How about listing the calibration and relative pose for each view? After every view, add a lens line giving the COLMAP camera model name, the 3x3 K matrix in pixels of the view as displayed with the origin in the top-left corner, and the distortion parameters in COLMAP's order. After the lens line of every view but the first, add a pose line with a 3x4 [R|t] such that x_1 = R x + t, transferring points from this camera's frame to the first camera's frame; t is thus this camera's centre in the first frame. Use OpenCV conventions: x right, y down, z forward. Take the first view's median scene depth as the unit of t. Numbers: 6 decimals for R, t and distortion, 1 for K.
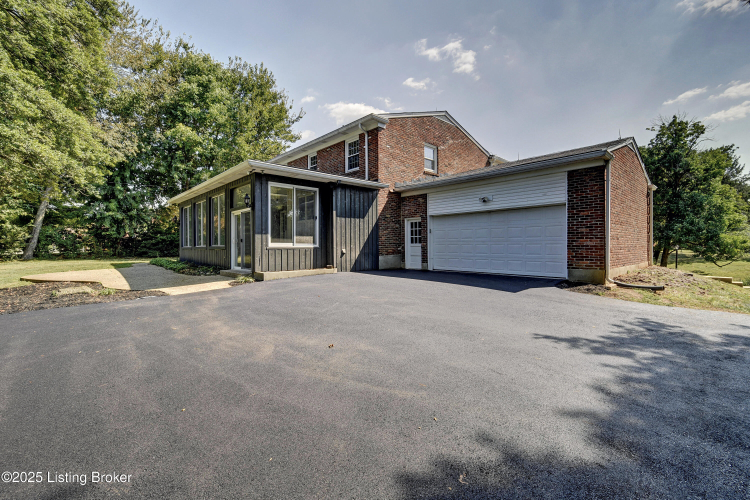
lens RADIAL K [[330.8, 0, 375.6], [0, 330.8, 248.8], [0, 0, 1]] dist [0.003360, -0.002097]
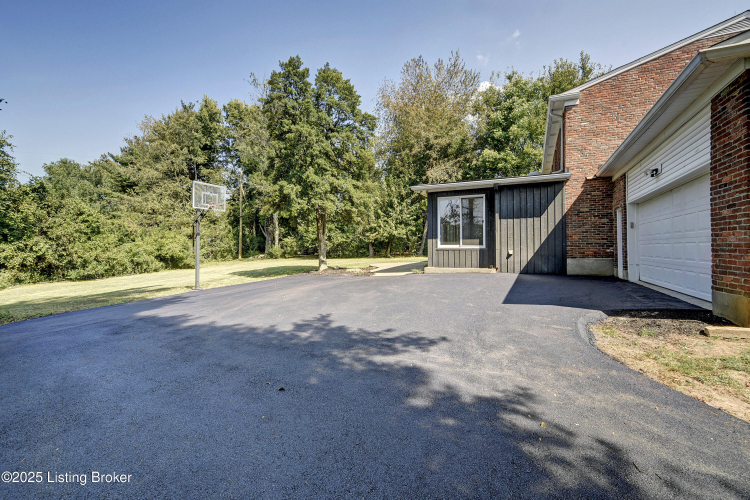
lens RADIAL K [[330.8, 0, 373.2], [0, 330.8, 248.4], [0, 0, 1]] dist [0.003360, -0.002097]
pose [[0.370669, -0.001784, -0.928763, 0.669085], [-0.002831, 0.999991, -0.003051, -0.000561], [0.928761, 0.003760, 0.370660, 0.241217]]
